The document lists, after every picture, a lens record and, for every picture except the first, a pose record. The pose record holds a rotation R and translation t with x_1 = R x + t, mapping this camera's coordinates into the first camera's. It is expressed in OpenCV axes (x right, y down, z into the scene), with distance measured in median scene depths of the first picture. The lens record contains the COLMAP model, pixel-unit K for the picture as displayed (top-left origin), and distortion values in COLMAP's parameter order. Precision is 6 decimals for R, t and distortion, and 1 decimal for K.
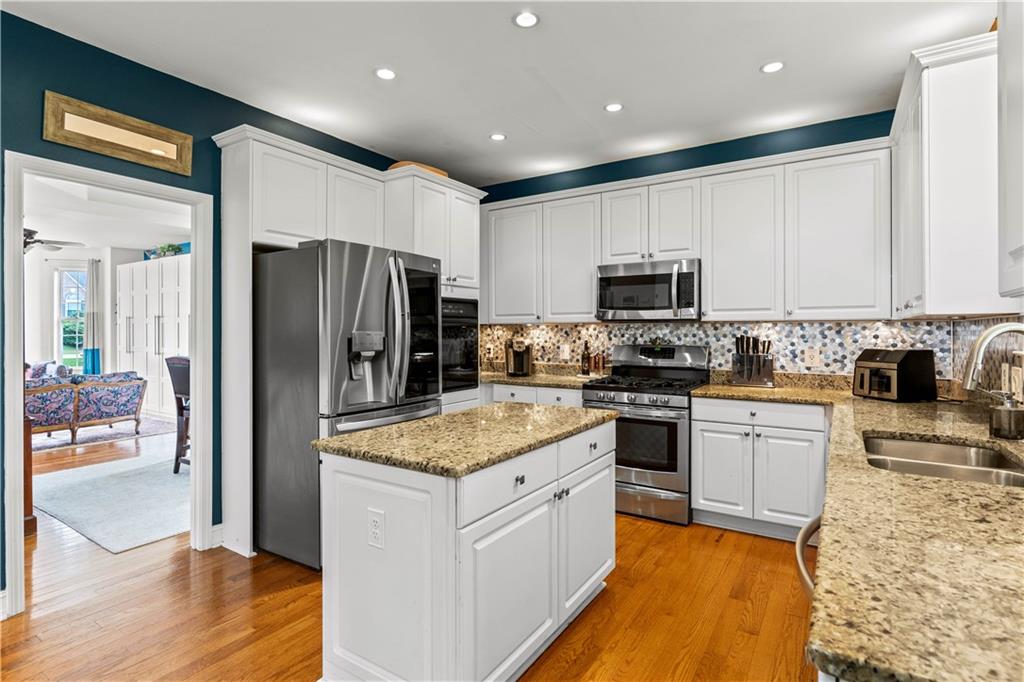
lens RADIAL K [[503.6, 0, 515.3], [0, 503.6, 337.1], [0, 0, 1]] dist [-0.000034, 0.000134]
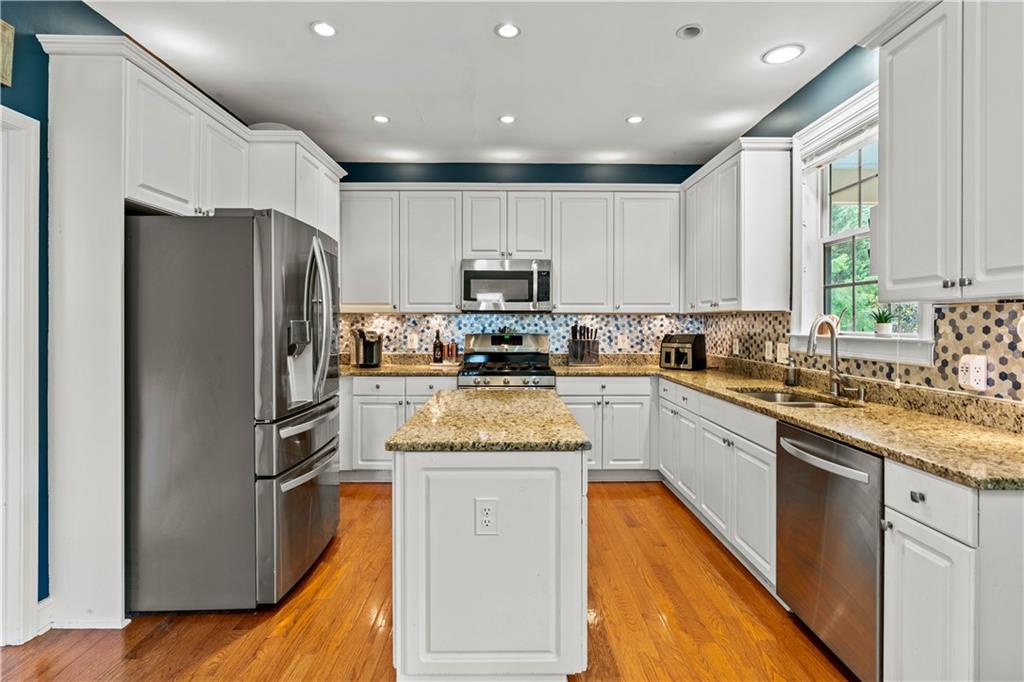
lens RADIAL K [[500.6, 0, 511.7], [0, 500.6, 327.4], [0, 0, 1]] dist [-0.002326, 0.000932]
pose [[0.834885, -0.003971, 0.550410, -0.347687], [0.003166, 0.999992, 0.002412, -0.000163], [-0.550415, -0.000272, 0.834891, 0.061697]]
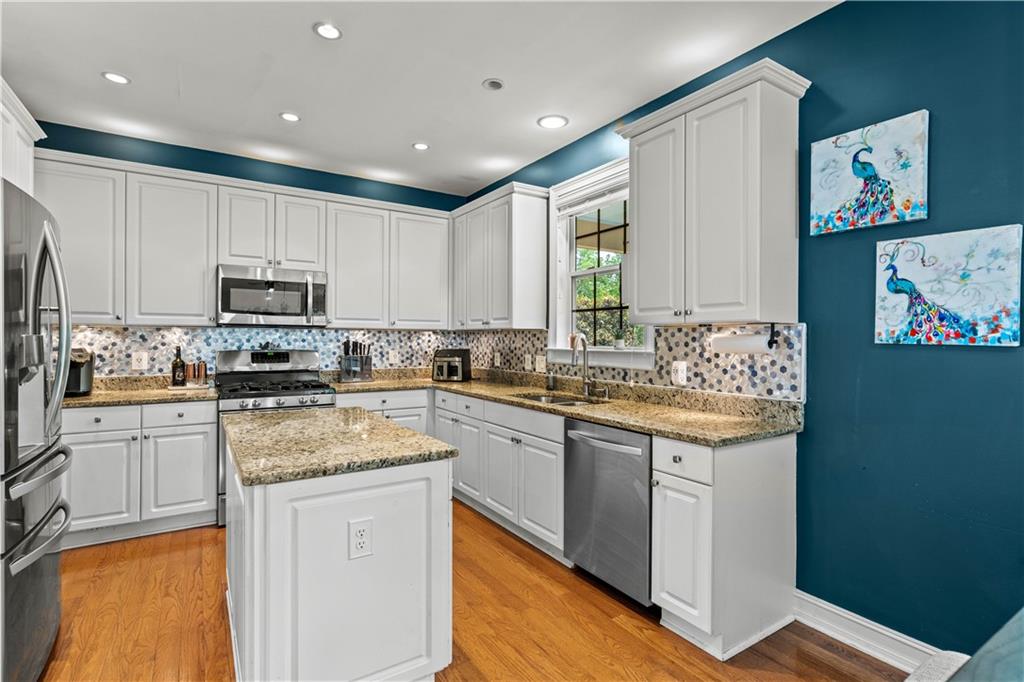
lens RADIAL K [[495.7, 0, 512.0], [0, 495.7, 341.0], [0, 0, 1]] dist [-0.002716, 0.001054]
pose [[0.413900, -0.002074, 0.910320, -0.457199], [0.003207, 0.999995, 0.000820, -0.001318], [-0.910317, 0.002580, 0.413904, 0.148380]]
